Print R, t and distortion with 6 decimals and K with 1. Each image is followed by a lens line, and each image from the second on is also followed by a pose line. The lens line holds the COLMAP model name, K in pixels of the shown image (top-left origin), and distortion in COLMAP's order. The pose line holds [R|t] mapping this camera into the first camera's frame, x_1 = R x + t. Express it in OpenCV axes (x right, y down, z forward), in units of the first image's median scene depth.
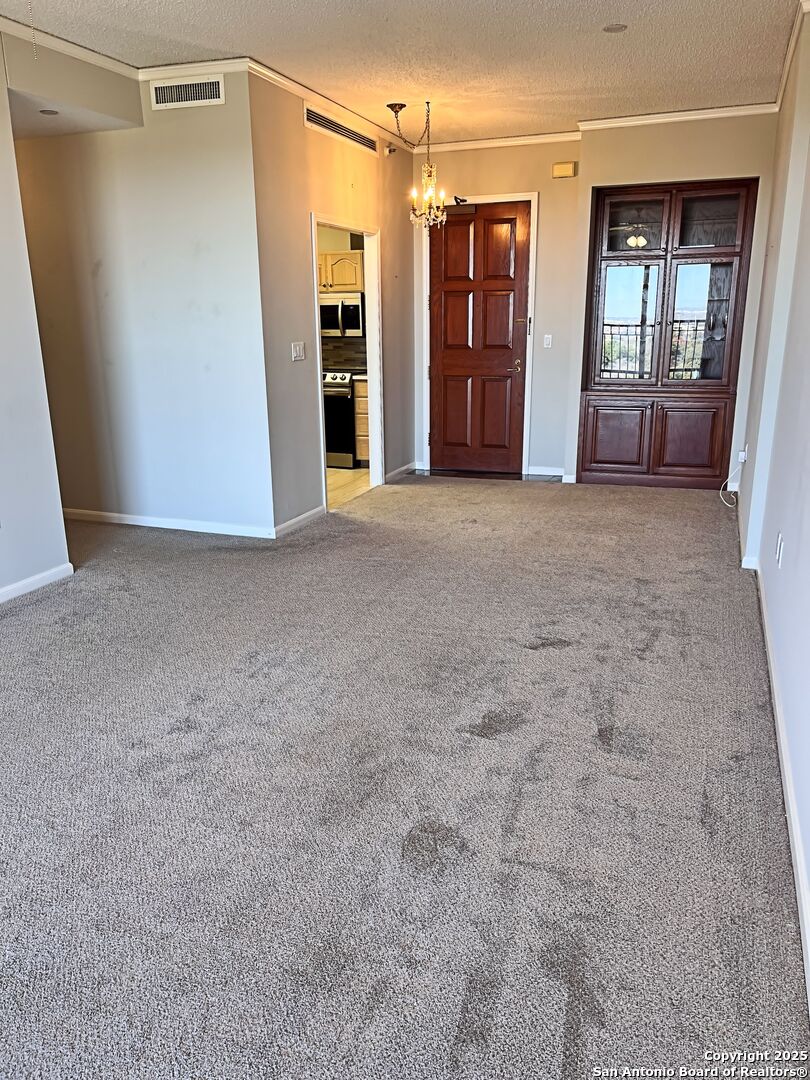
lens RADIAL K [[812.8, 0, 406.0], [0, 812.8, 541.0], [0, 0, 1]] dist [0.024570, -0.006806]
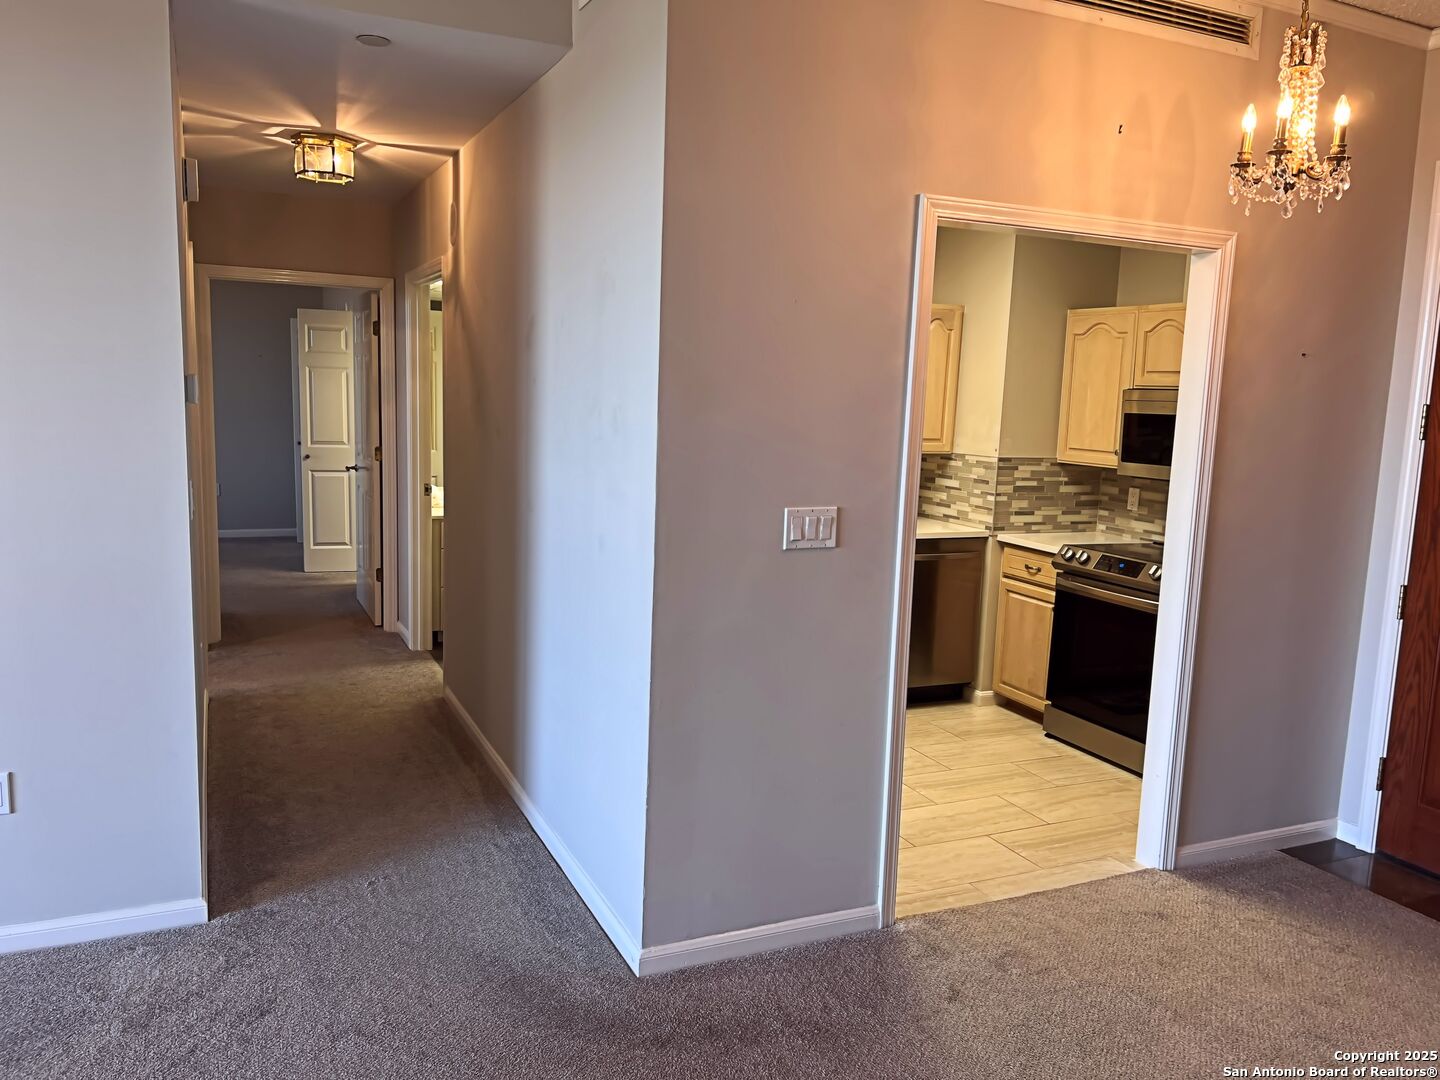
lens RADIAL K [[1083.8, 0, 724.2], [0, 1083.8, 539.3], [0, 0, 1]] dist [0.024570, -0.006806]
pose [[0.711771, 0.128785, -0.690504, 0.194814], [-0.228943, 0.971900, -0.054726, -0.177903], [0.664053, 0.197038, 0.721255, 0.555873]]
